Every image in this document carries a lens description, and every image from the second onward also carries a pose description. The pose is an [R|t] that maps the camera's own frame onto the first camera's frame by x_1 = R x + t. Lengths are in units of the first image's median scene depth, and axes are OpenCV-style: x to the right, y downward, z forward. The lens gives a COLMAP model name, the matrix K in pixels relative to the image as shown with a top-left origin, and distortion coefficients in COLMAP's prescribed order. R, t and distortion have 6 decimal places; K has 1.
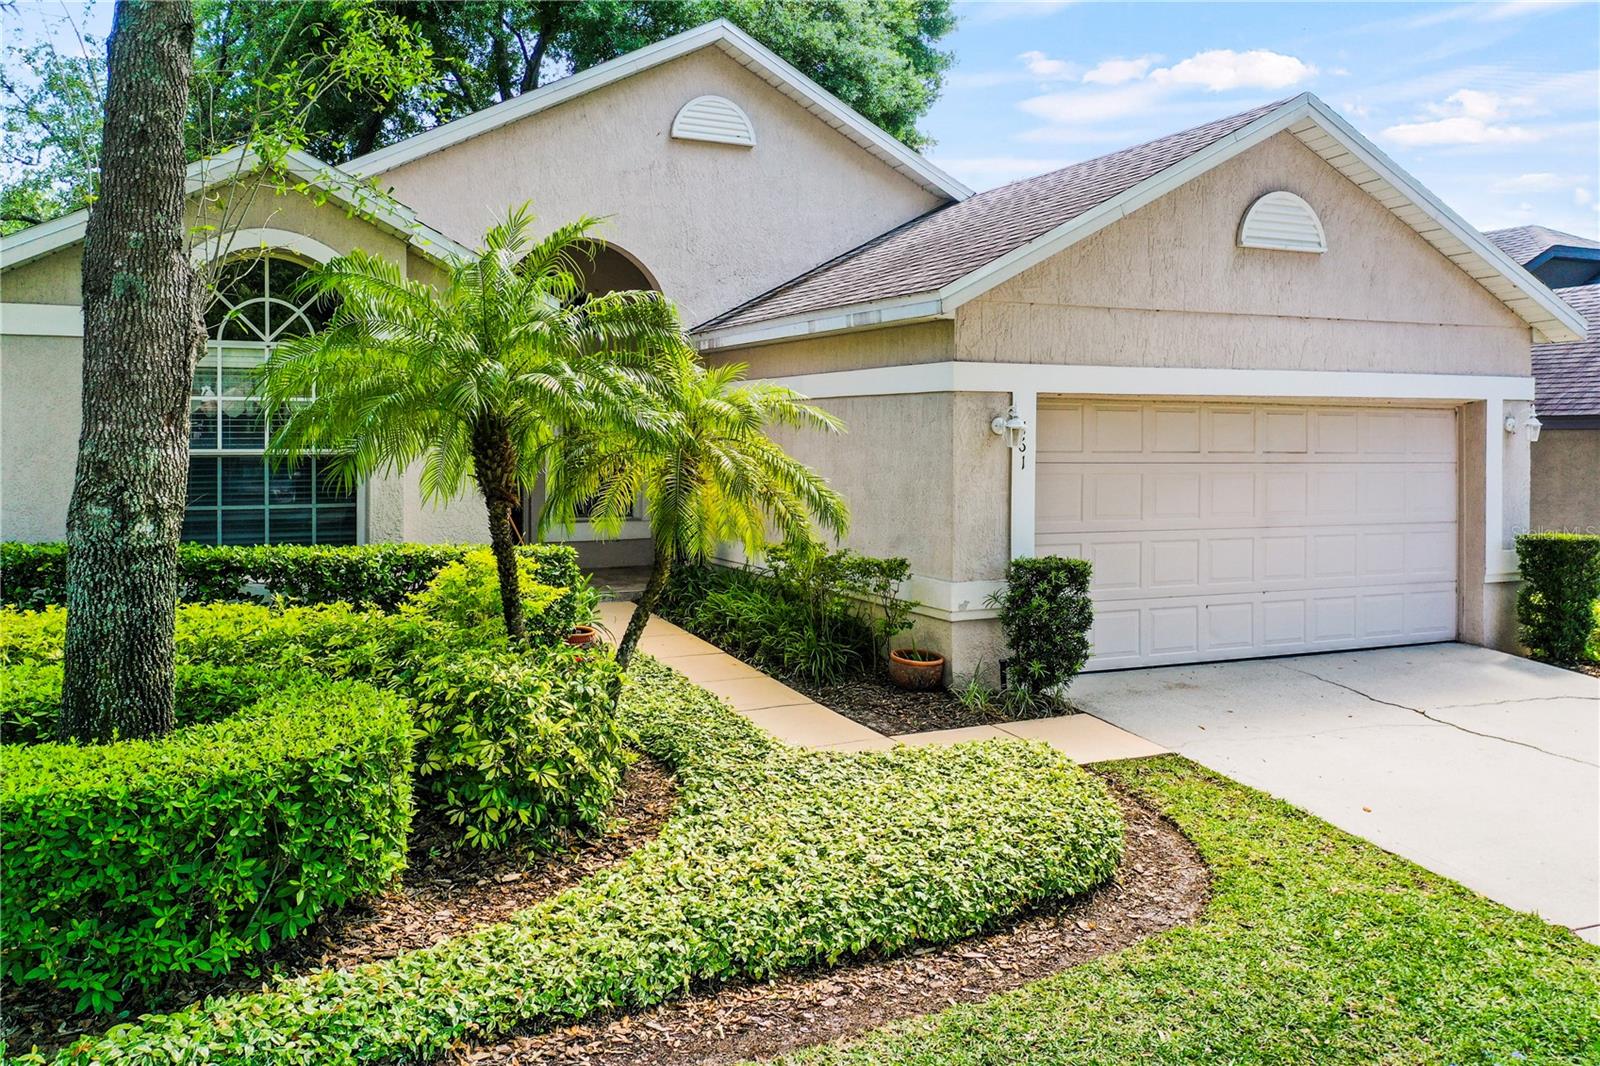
lens RADIAL K [[1300.9, 0, 800.0], [0, 1300.9, 533.0], [0, 0, 1]] dist [0.002756, -0.004575]
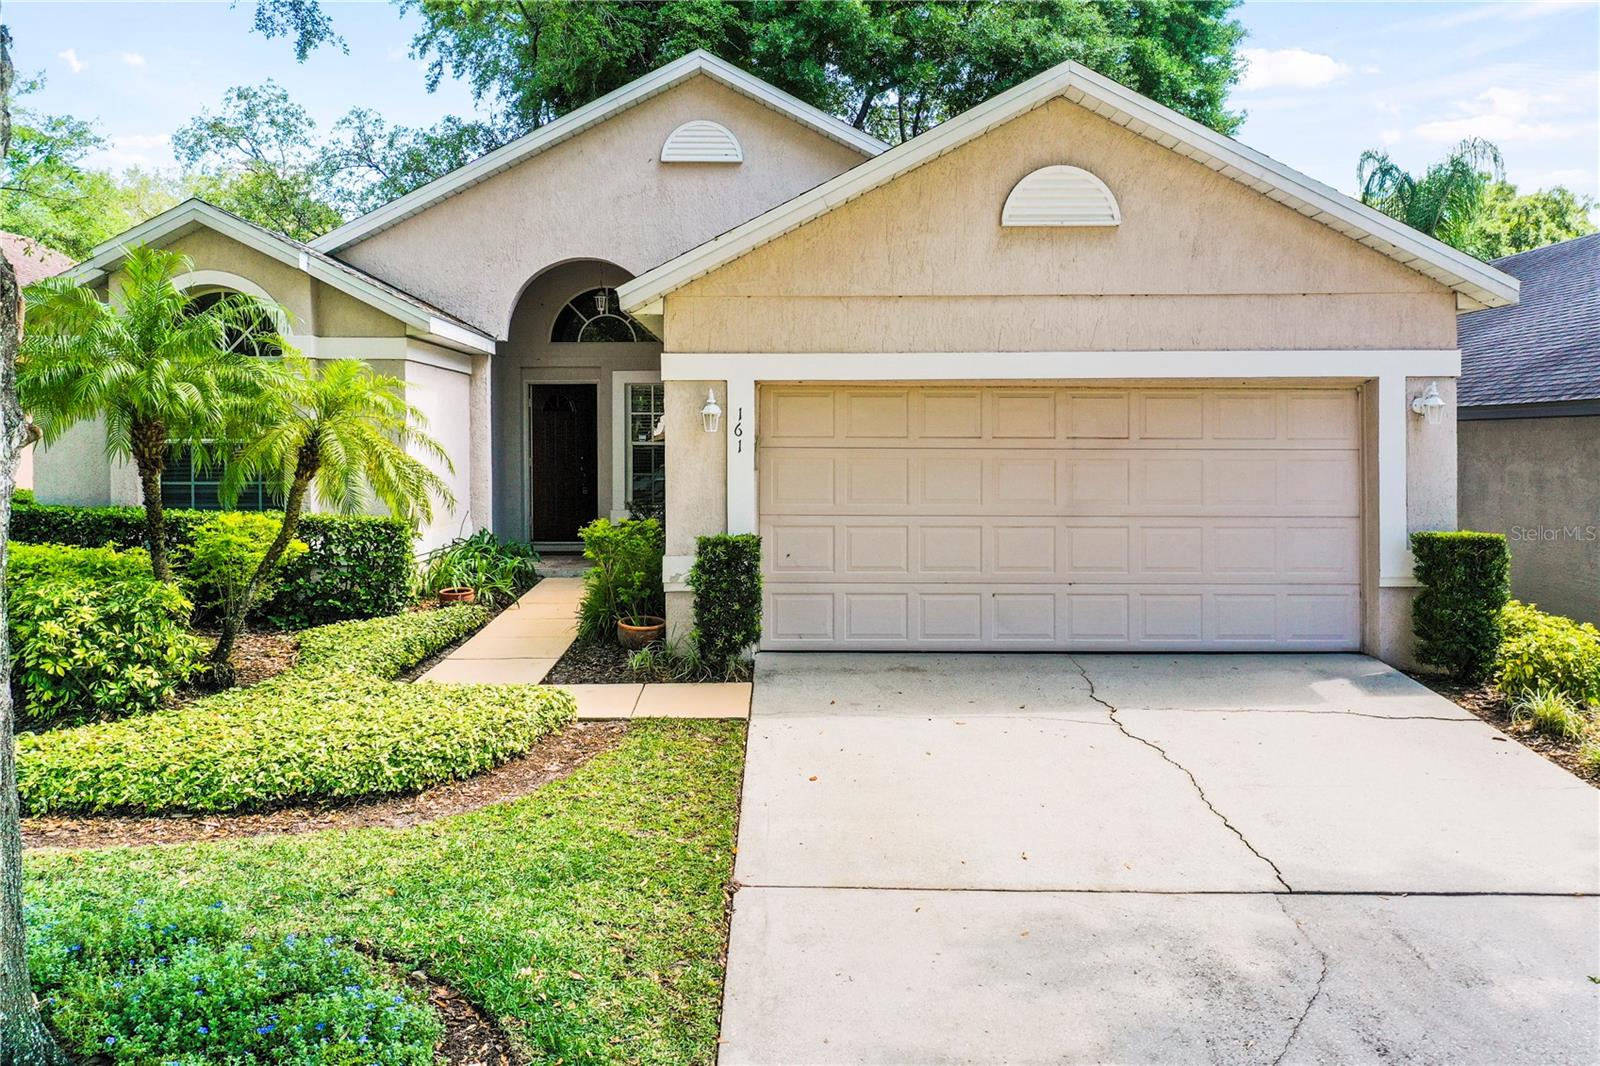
lens RADIAL K [[1293.1, 0, 793.8], [0, 1293.1, 546.3], [0, 0, 1]] dist [0.000467, 0.001733]
pose [[0.908228, 0.027754, -0.417554, 0.581133], [-0.026440, 0.999610, 0.008932, 0.015109], [0.417639, 0.002928, 0.908608, 0.049017]]
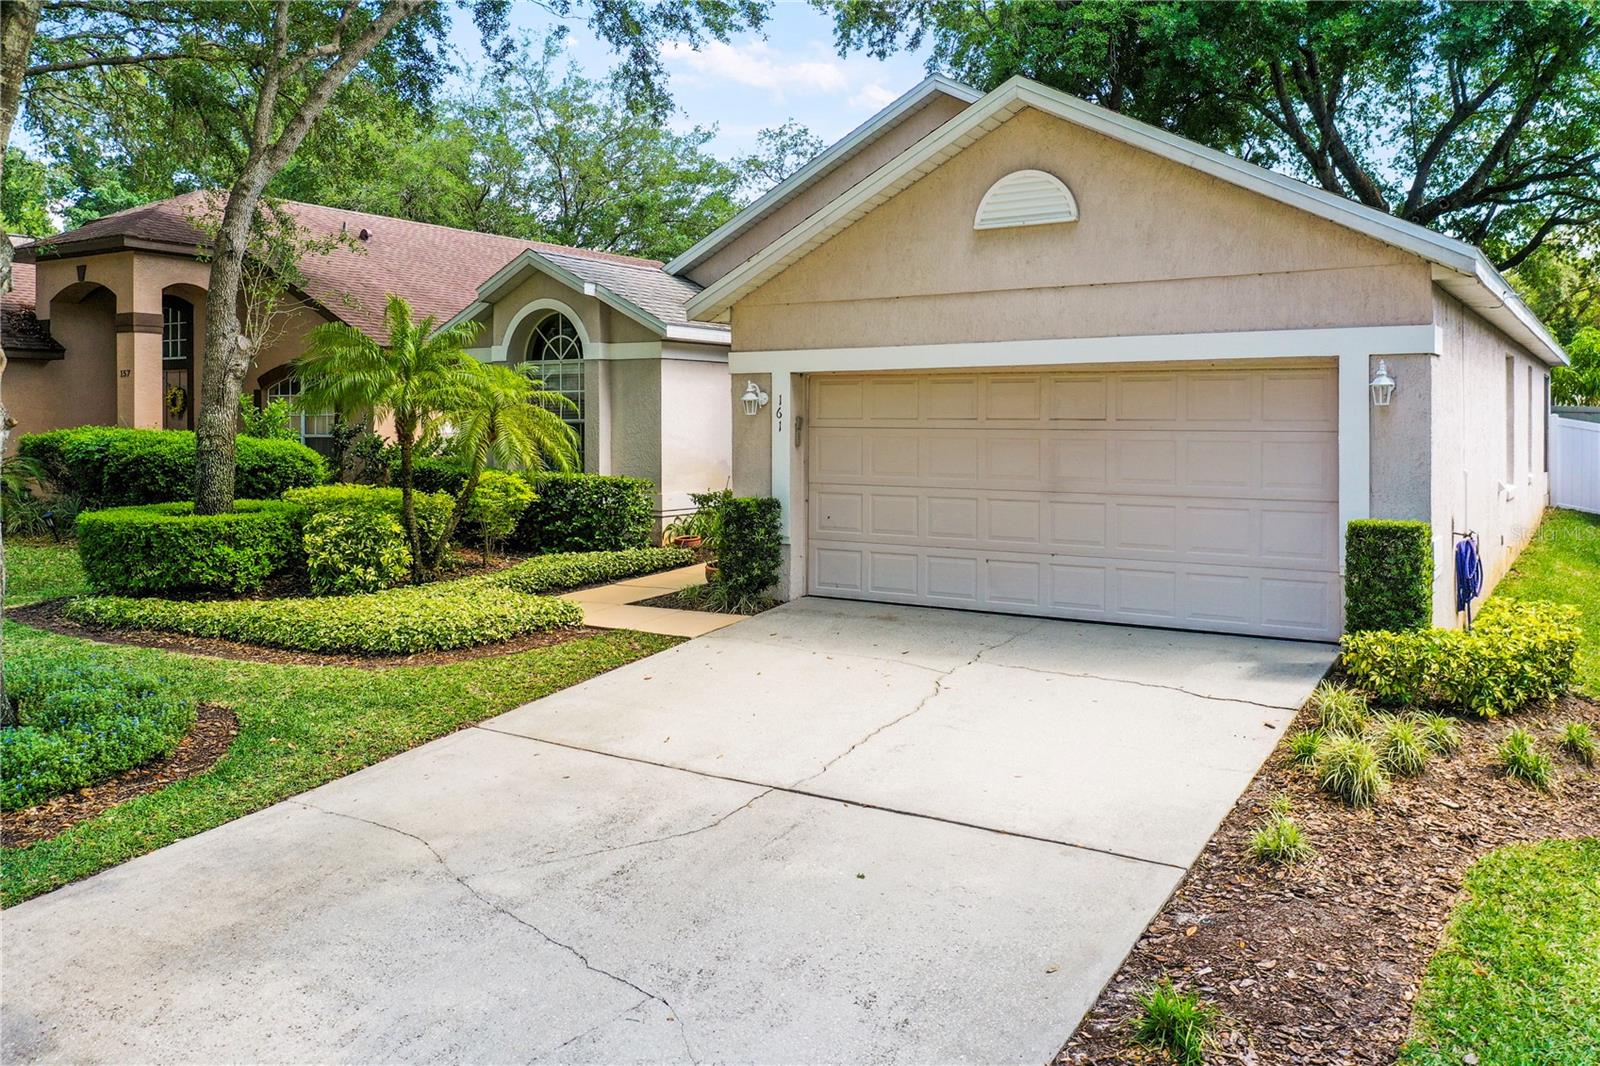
lens RADIAL K [[1300.9, 0, 800.0], [0, 1300.9, 533.0], [0, 0, 1]] dist [0.002756, -0.004575]
pose [[0.530880, 0.068750, -0.844654, 1.147695], [-0.060109, 0.997248, 0.043391, -0.004593], [0.845312, 0.027736, 0.533552, 0.283700]]
